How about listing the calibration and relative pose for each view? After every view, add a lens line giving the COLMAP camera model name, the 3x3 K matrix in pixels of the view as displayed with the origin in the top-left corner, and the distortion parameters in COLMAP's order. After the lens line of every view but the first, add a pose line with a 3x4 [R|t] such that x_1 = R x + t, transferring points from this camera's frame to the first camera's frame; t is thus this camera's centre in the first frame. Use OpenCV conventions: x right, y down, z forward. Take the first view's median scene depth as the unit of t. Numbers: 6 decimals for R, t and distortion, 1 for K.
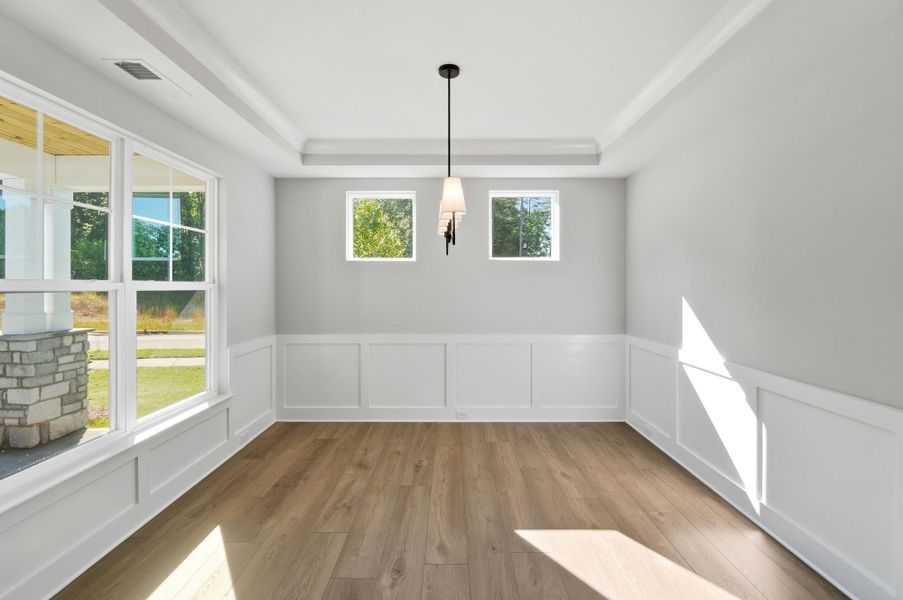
lens RADIAL K [[406.3, 0, 452.0], [0, 406.3, 292.2], [0, 0, 1]] dist [0.001200, 0.000031]
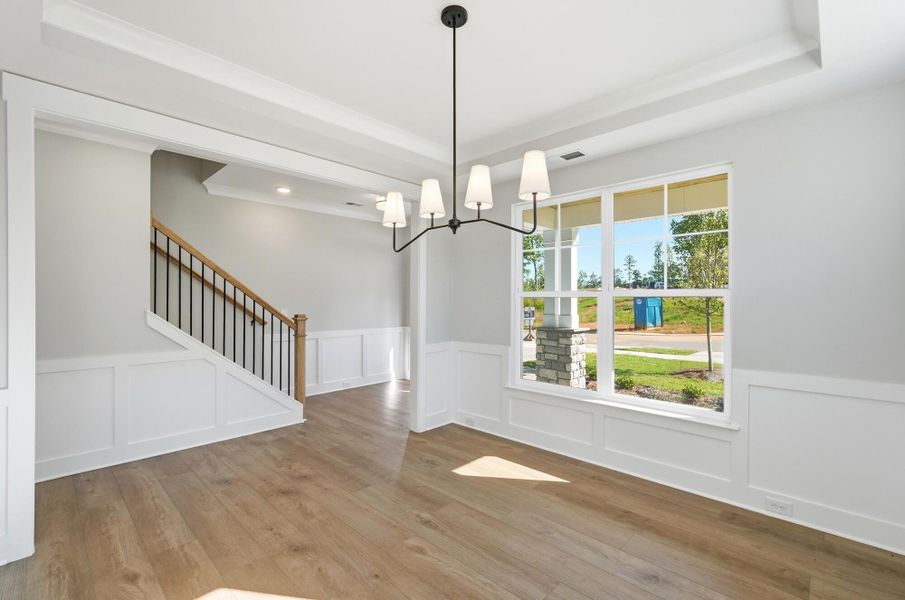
lens RADIAL K [[407.2, 0, 454.0], [0, 407.2, 299.2], [0, 0, 1]] dist [0.001200, 0.000031]
pose [[-0.702784, -0.002242, -0.711400, 0.588026], [-0.009769, 0.999931, 0.006499, -0.003183], [0.711336, 0.011517, -0.702757, 1.630743]]
